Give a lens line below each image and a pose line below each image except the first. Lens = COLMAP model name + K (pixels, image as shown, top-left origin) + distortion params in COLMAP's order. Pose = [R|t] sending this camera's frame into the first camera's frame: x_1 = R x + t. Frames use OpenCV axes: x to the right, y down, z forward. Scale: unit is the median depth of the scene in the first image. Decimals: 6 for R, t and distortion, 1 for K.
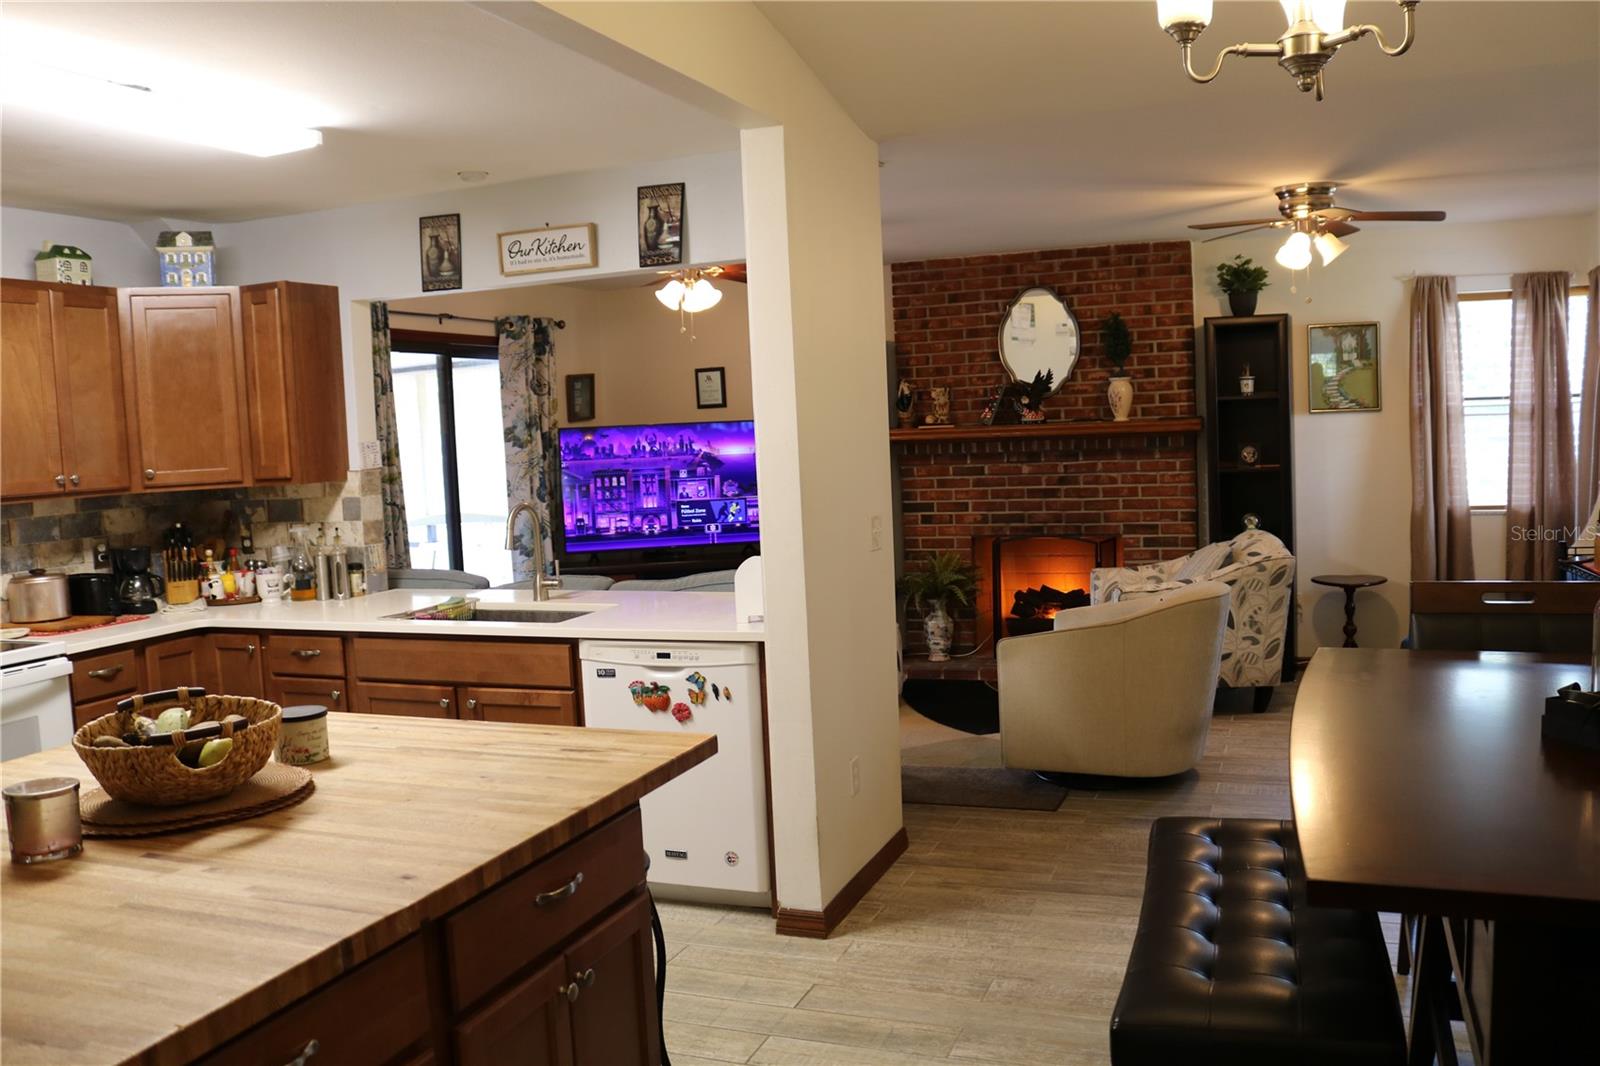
lens RADIAL K [[1311.3, 0, 810.2], [0, 1311.3, 534.7], [0, 0, 1]] dist [-0.160284, 0.133906]
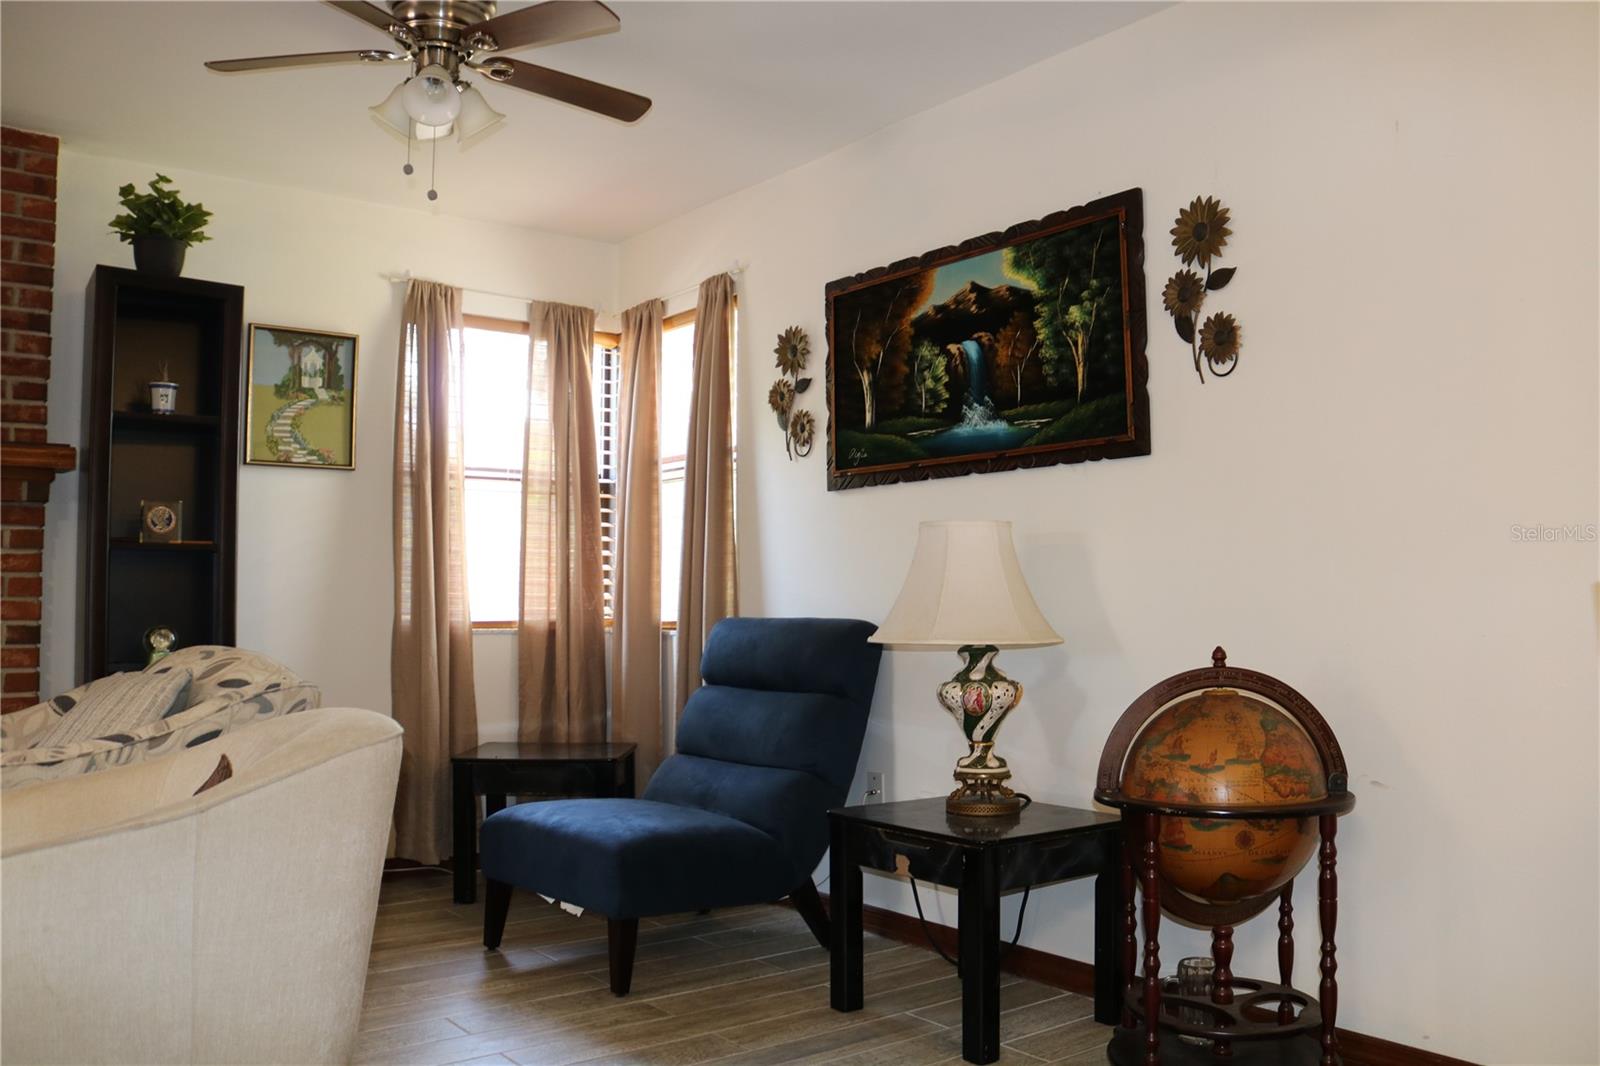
lens RADIAL K [[1311.3, 0, 810.2], [0, 1311.3, 534.7], [0, 0, 1]] dist [-0.160284, 0.133906]
pose [[0.526042, 0.084564, 0.846244, 0.023399], [0.054750, 0.989613, -0.132925, 0.038097], [-0.848694, 0.116256, 0.515948, 0.535865]]
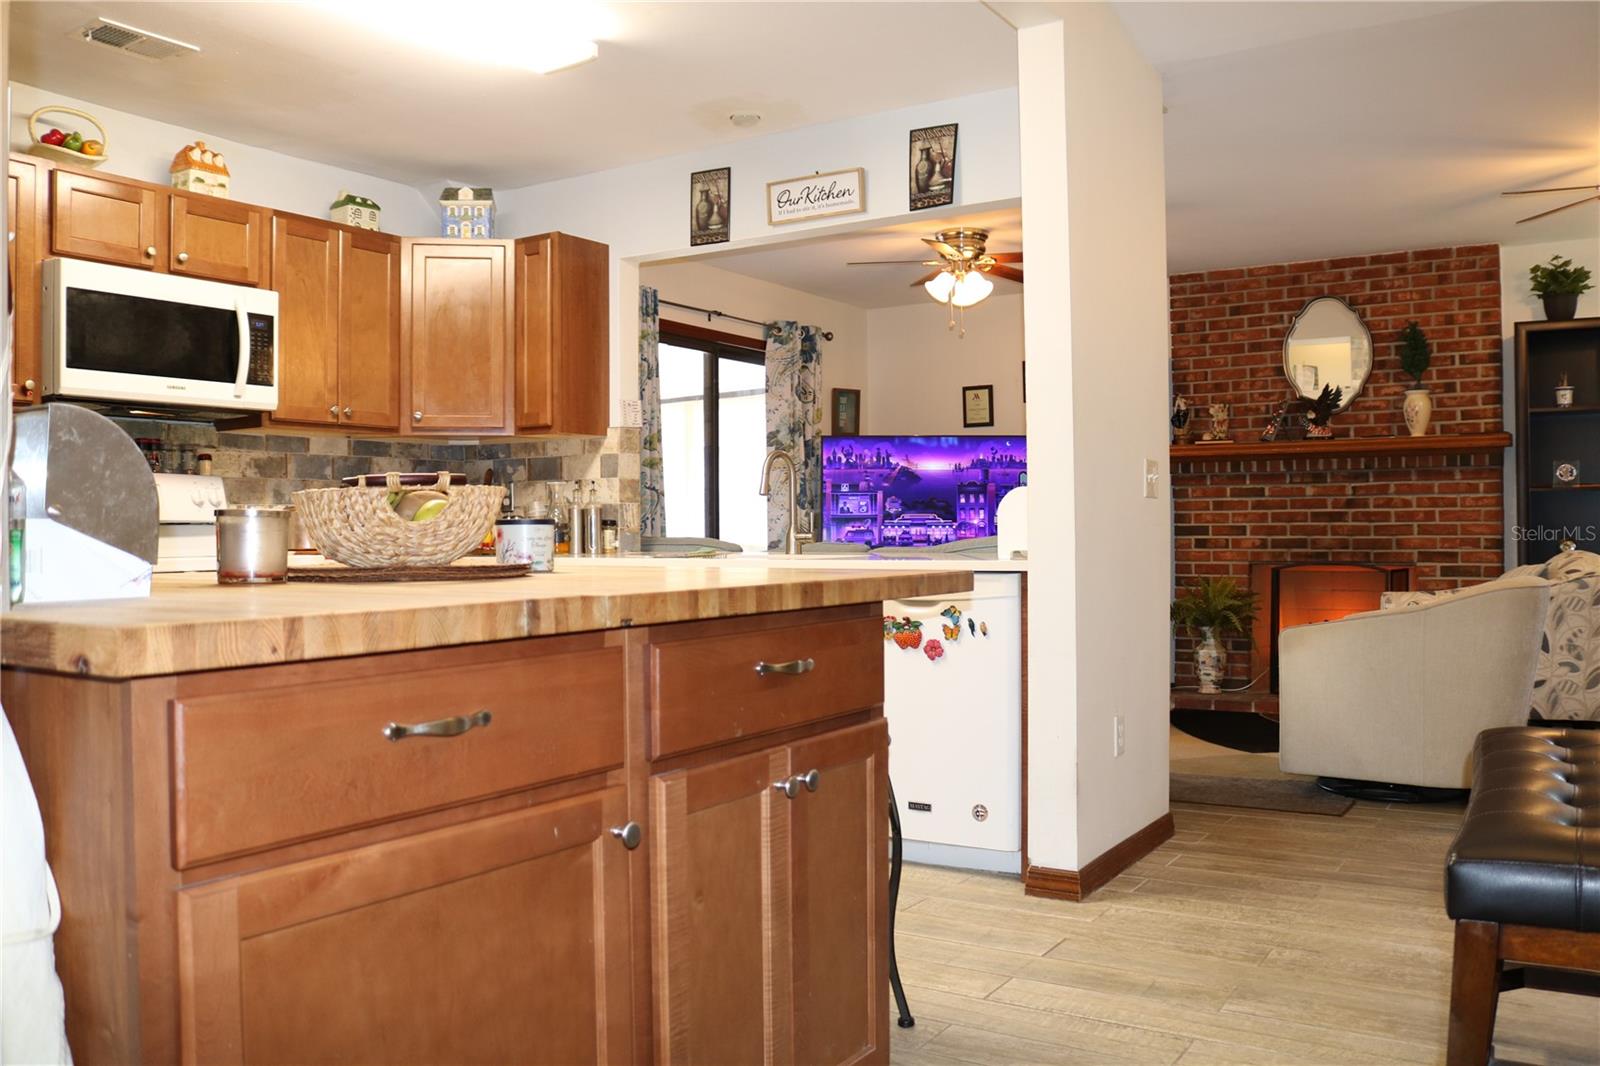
lens RADIAL K [[1311.3, 0, 810.2], [0, 1311.3, 534.7], [0, 0, 1]] dist [-0.160284, 0.133906]
pose [[0.979284, 0.035524, -0.199353, -0.001414], [-0.050723, 0.996139, -0.071660, 0.080637], [0.196037, 0.080287, 0.977304, 0.041594]]
